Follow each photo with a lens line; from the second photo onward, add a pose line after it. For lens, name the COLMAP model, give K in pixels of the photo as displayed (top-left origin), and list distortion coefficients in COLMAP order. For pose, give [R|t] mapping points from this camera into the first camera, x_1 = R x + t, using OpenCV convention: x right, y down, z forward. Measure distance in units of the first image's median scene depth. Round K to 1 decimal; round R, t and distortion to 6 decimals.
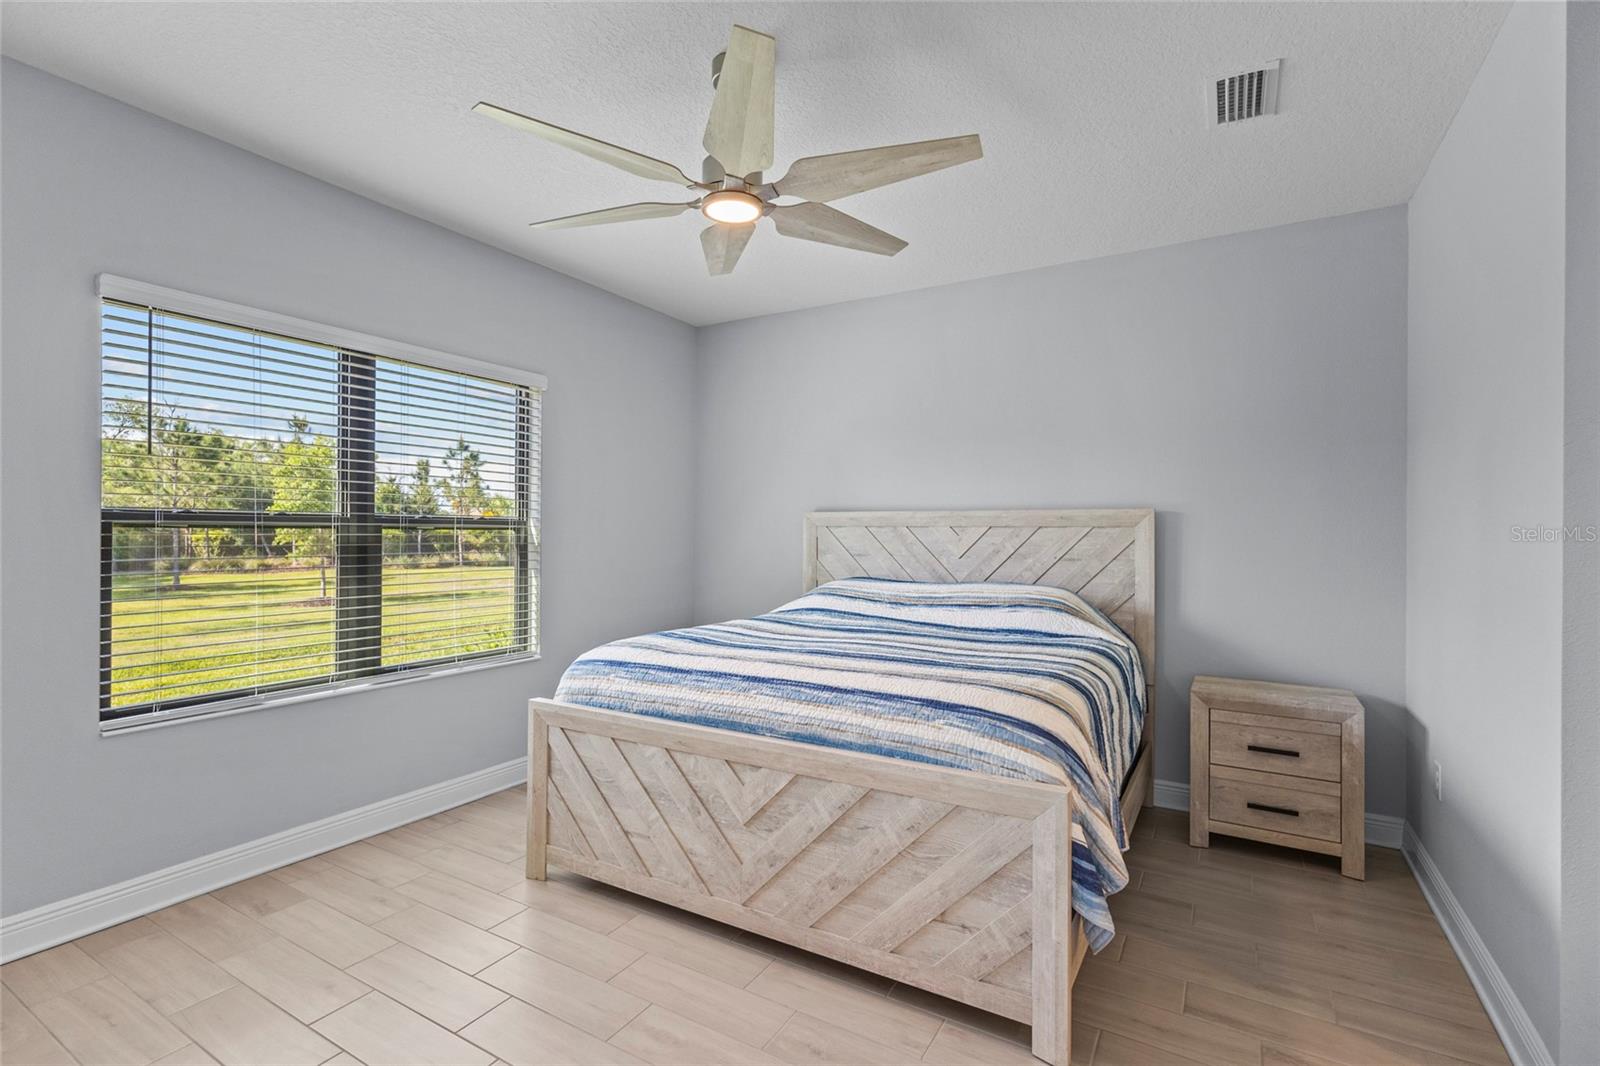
lens RADIAL K [[740.8, 0, 796.8], [0, 740.8, 534.7], [0, 0, 1]] dist [0.004670, -0.000324]
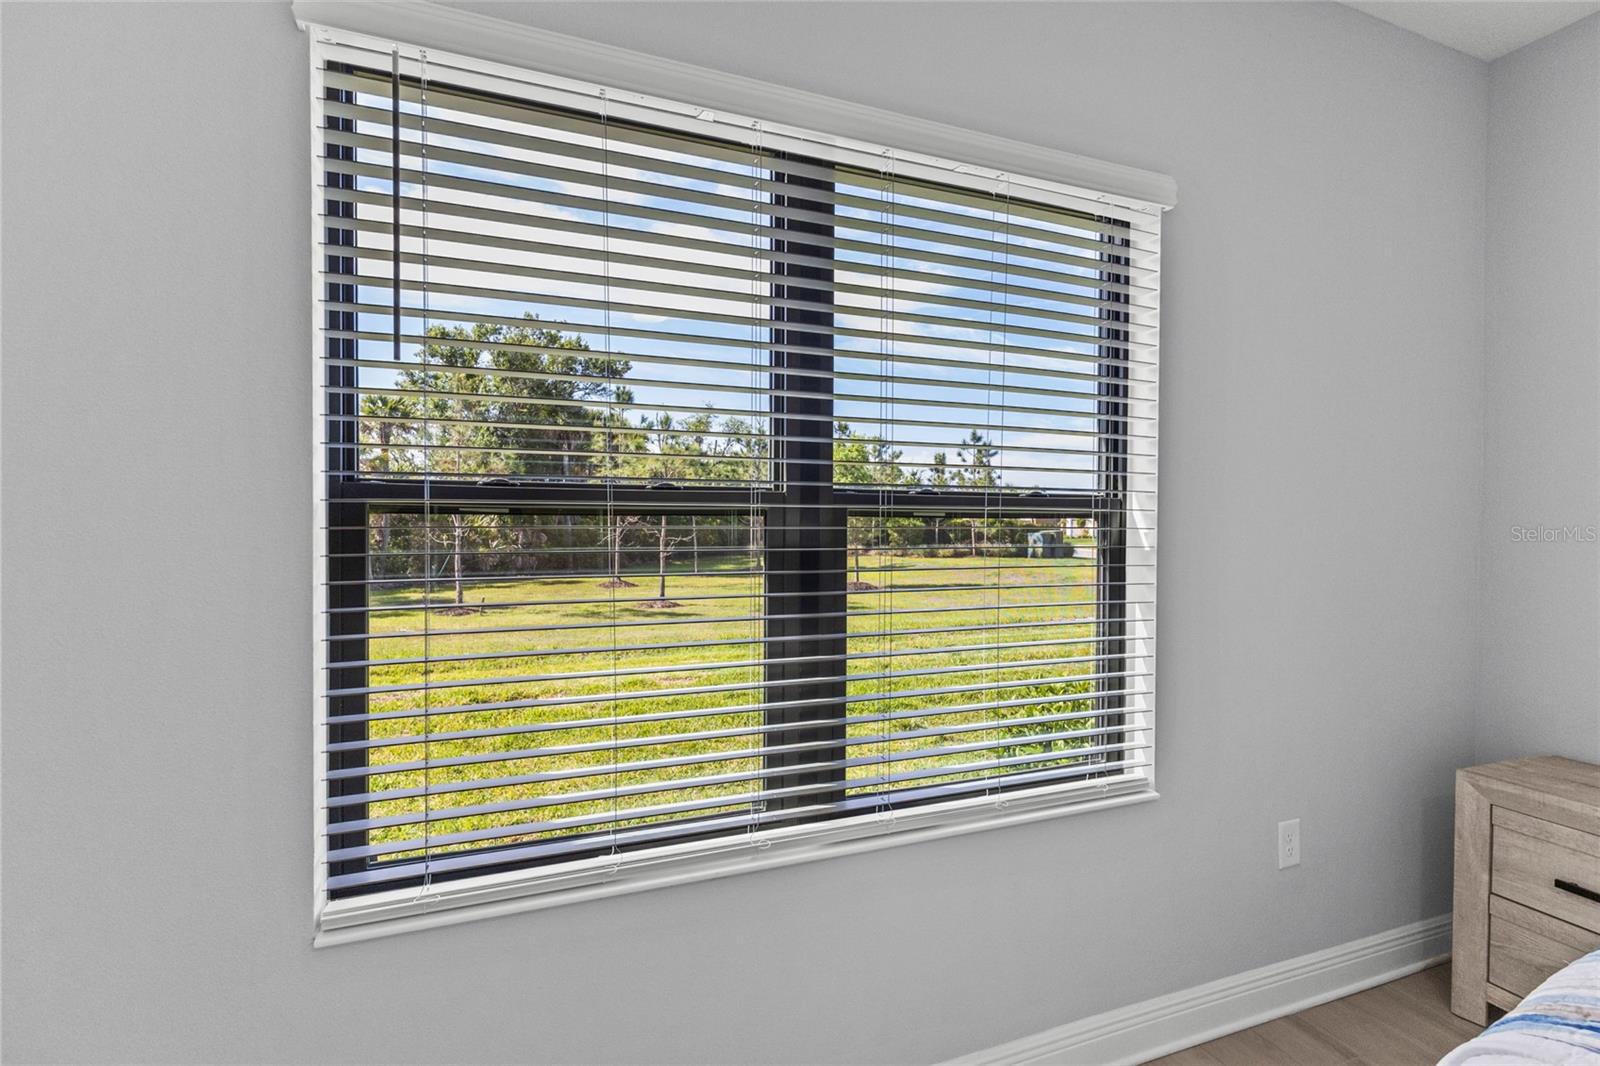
lens RADIAL K [[734.5, 0, 793.4], [0, 734.5, 533.8], [0, 0, 1]] dist [-0.000266, 0.000155]
pose [[0.787074, 0.008857, -0.616795, -0.242473], [-0.001376, 0.999920, 0.012603, -0.002135], [0.616857, -0.009071, 0.787023, 0.505357]]
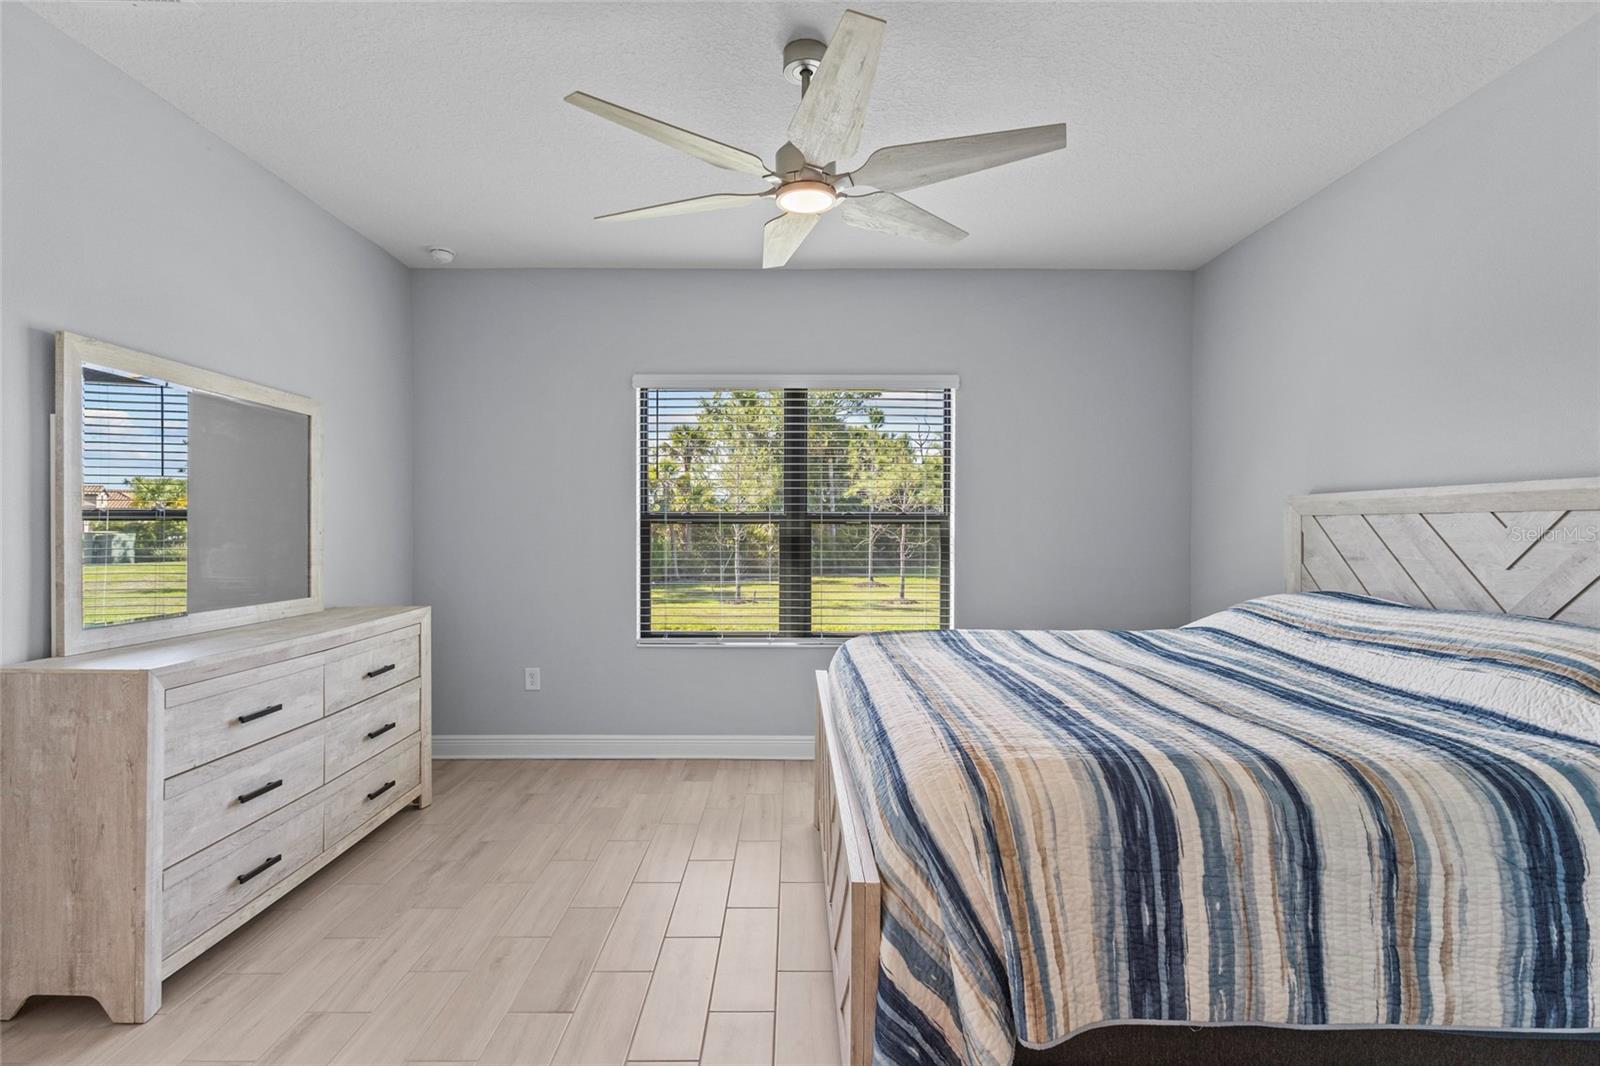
lens RADIAL K [[734.5, 0, 793.4], [0, 734.5, 533.8], [0, 0, 1]] dist [-0.000266, 0.000155]
pose [[0.510928, 0.003468, -0.859617, 0.434075], [-0.000852, 0.999993, 0.003528, 0.004260], [0.859623, -0.001070, 0.510928, 0.276645]]
